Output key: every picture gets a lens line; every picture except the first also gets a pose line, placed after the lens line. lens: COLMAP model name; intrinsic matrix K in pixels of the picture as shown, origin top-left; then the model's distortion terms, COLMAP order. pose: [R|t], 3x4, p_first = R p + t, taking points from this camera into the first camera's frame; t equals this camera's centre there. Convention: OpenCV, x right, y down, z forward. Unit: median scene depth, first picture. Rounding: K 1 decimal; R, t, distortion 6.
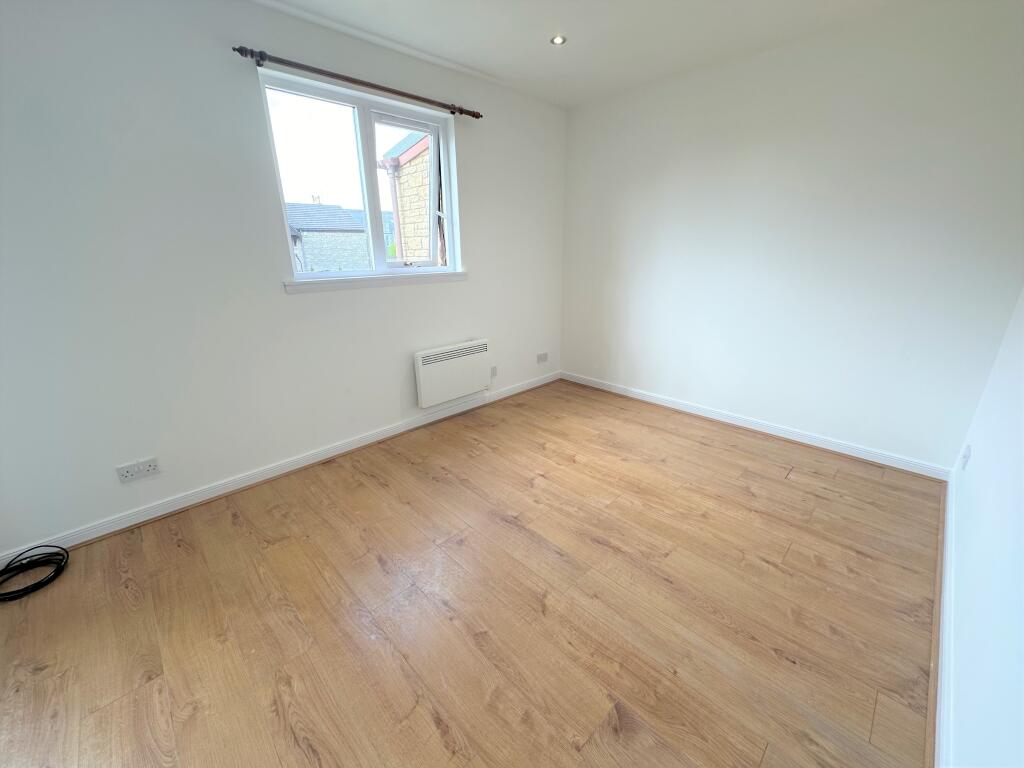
lens RADIAL K [[408.1, 0, 509.1], [0, 408.1, 386.3], [0, 0, 1]] dist [-0.001390, 0.000500]
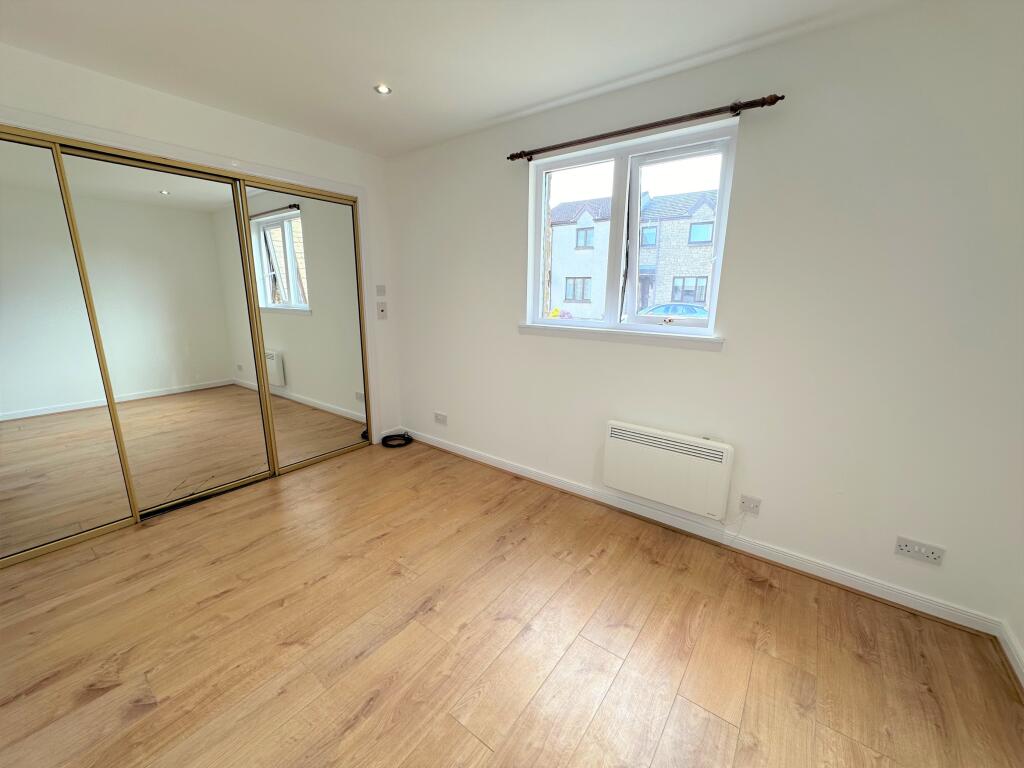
lens RADIAL K [[408.1, 0, 513.8], [0, 408.1, 385.9], [0, 0, 1]] dist [-0.001390, 0.000500]
pose [[0.153149, 0.239781, -0.958671, 0.725403], [-0.329641, 0.926946, 0.179185, -0.313630], [0.931602, 0.288576, 0.221002, 0.803815]]
